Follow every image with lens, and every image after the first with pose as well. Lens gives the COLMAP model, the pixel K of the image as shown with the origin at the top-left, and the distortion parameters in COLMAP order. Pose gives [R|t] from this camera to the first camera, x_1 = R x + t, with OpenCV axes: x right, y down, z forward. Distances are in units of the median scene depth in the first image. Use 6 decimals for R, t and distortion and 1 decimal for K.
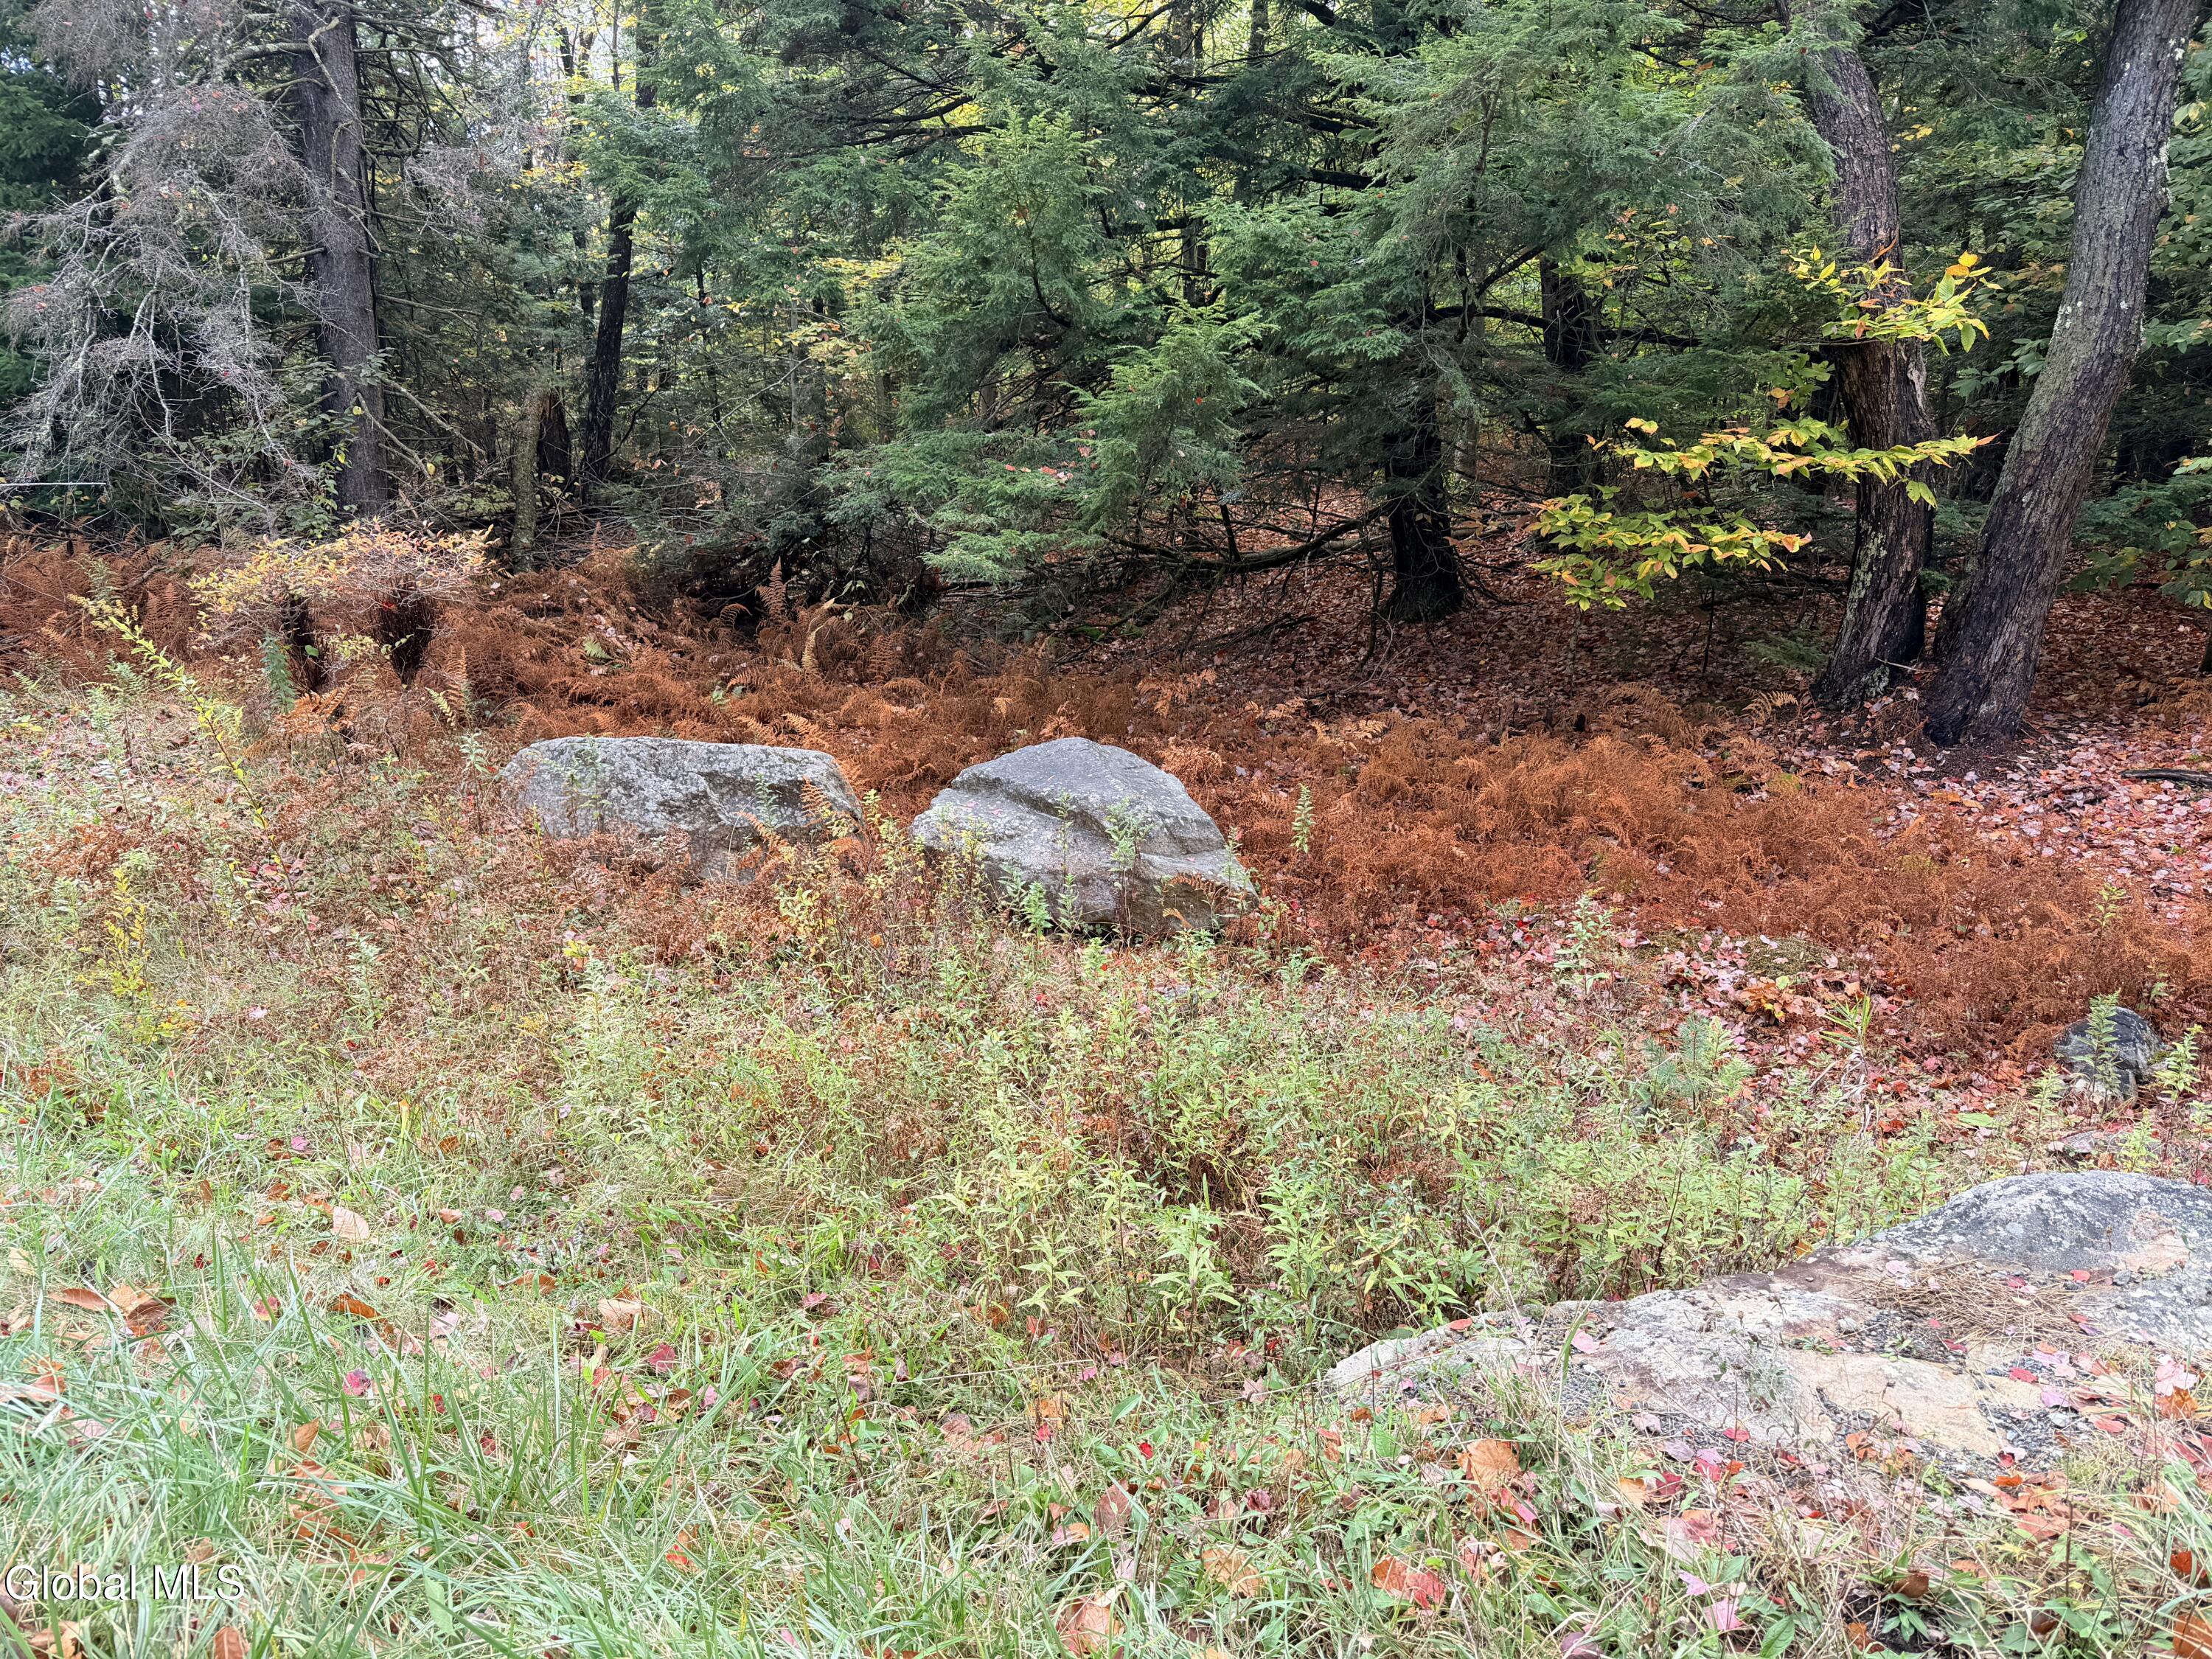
lens RADIAL K [[1563.8, 0, 1079.0], [0, 1563.8, 831.6], [0, 0, 1]] dist [0.046774, -0.081262]
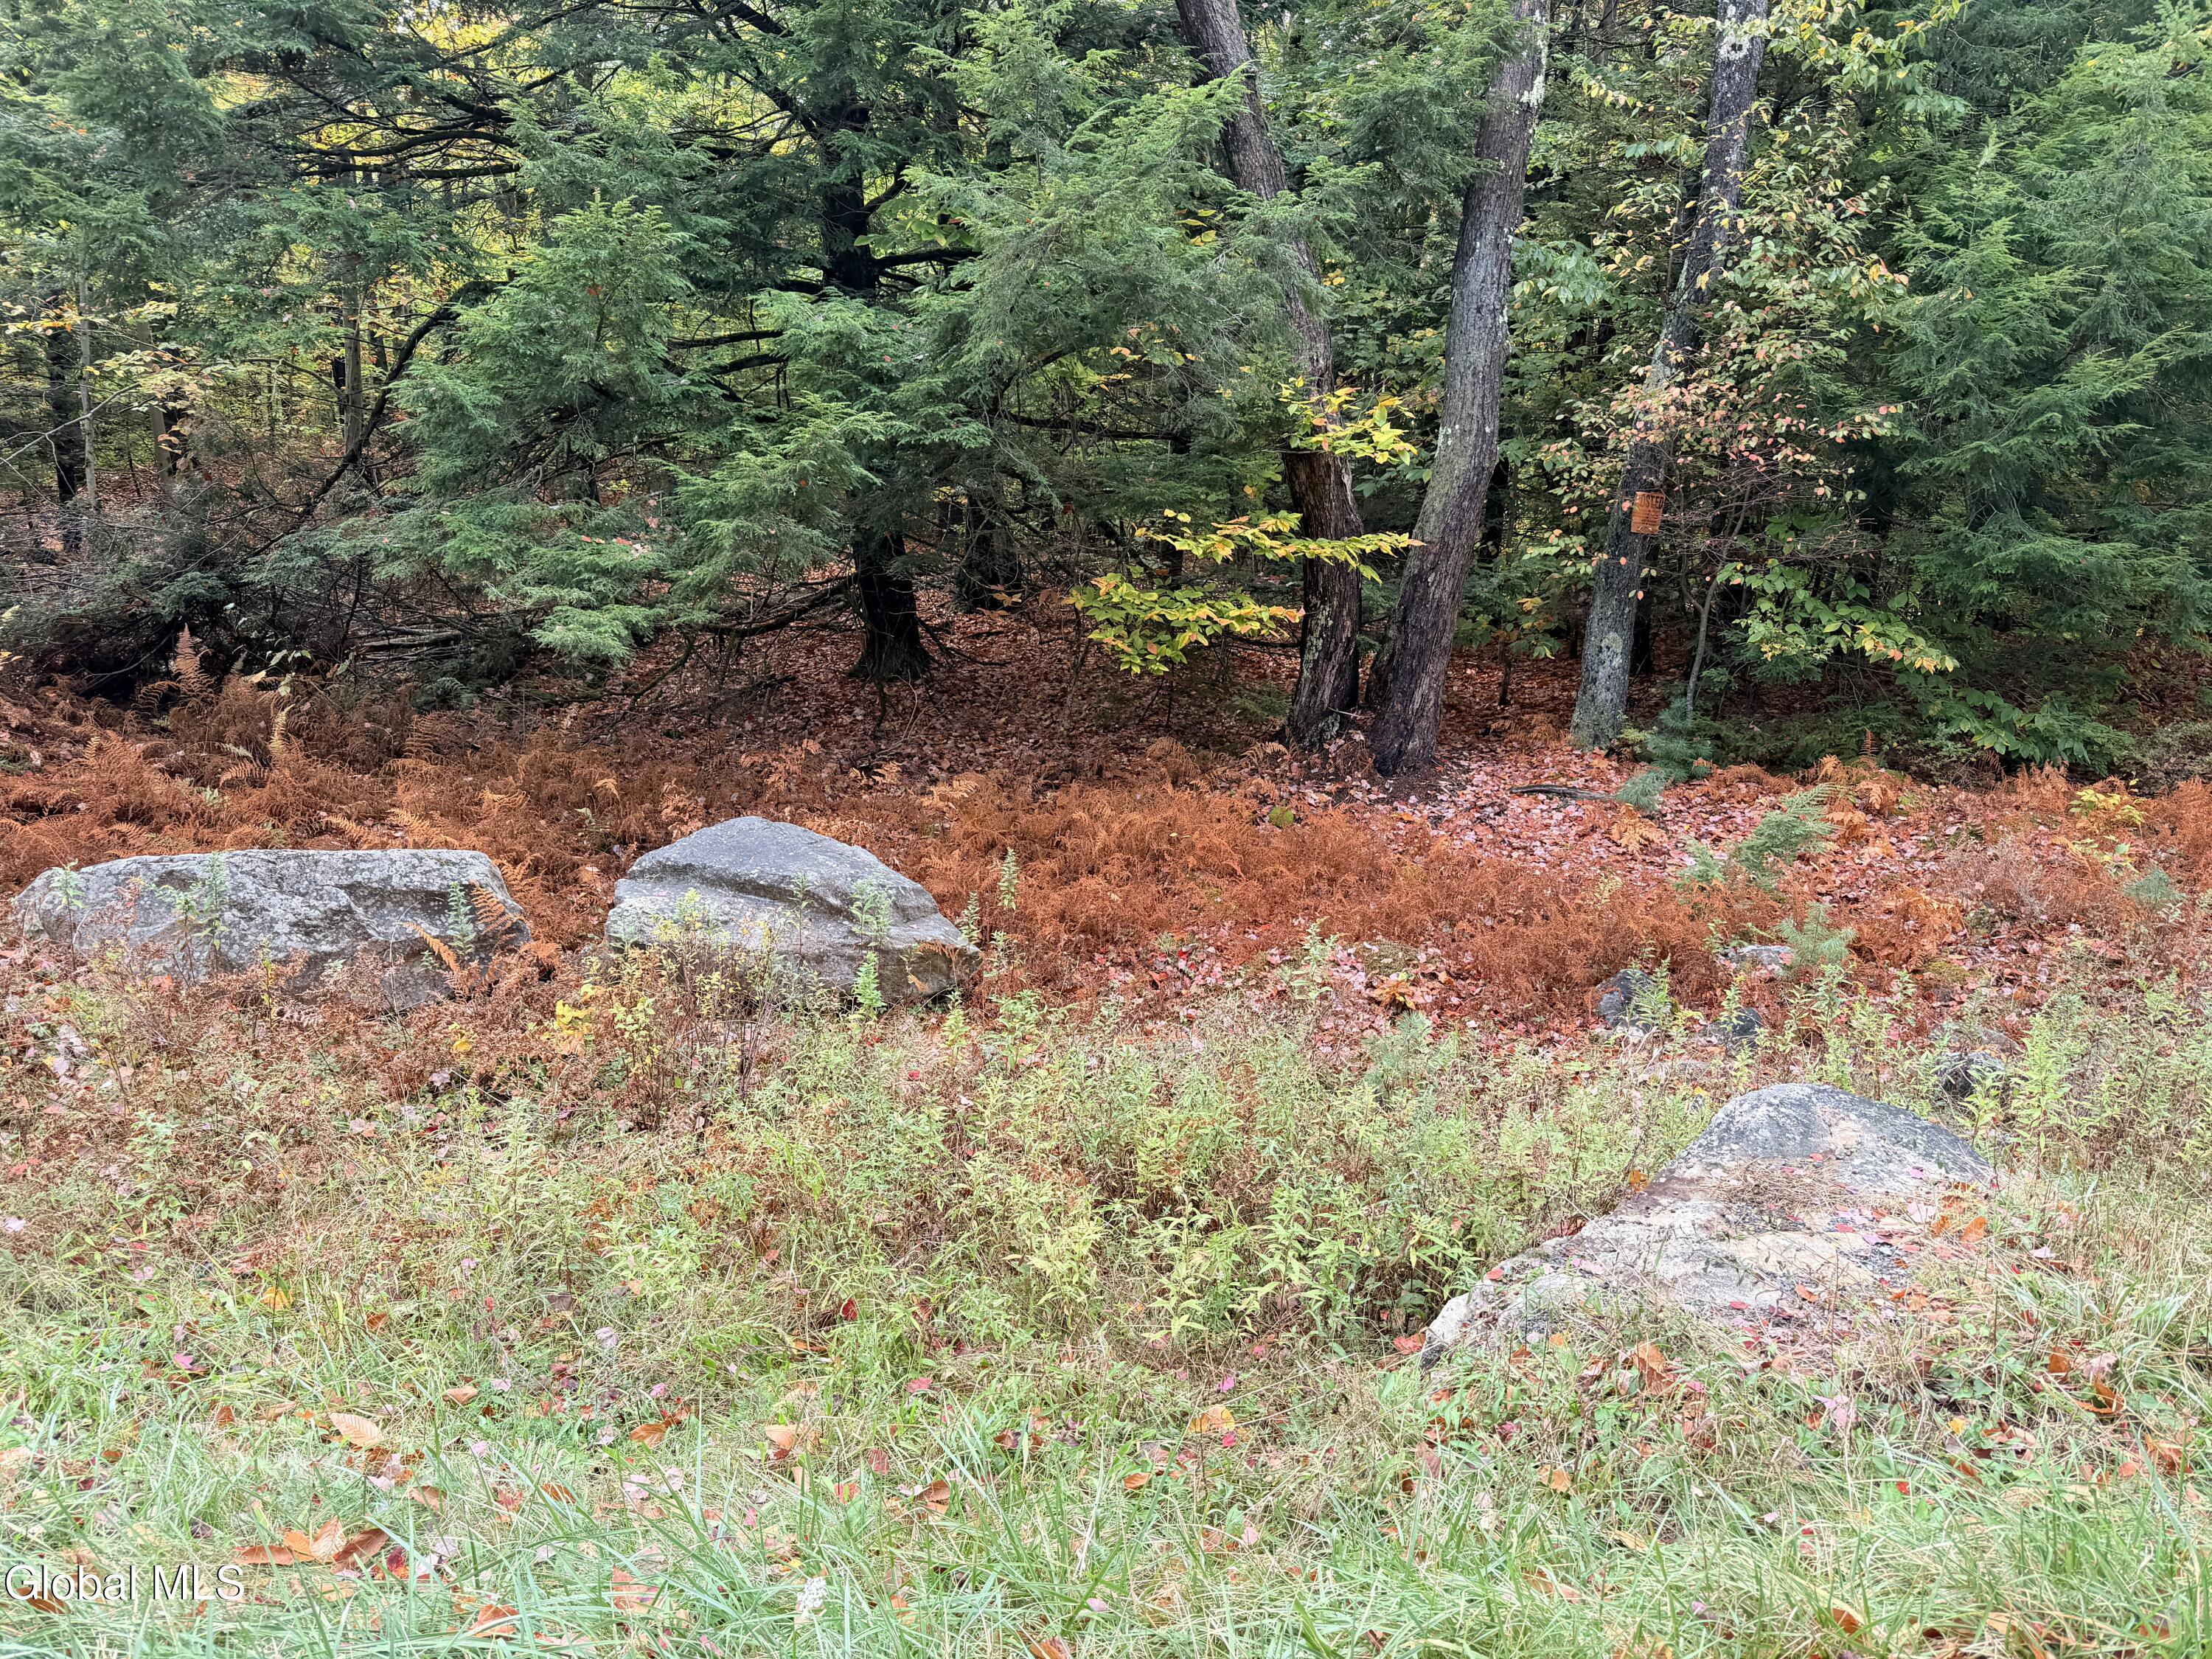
lens RADIAL K [[1547.3, 0, 1143.3], [0, 1547.3, 824.9], [0, 0, 1]] dist [0.113996, -0.211389]
pose [[0.882859, -0.068611, 0.464600, -0.207543], [0.083550, 0.996436, -0.011616, -0.019267], [-0.462147, 0.049073, 0.885445, 0.004097]]
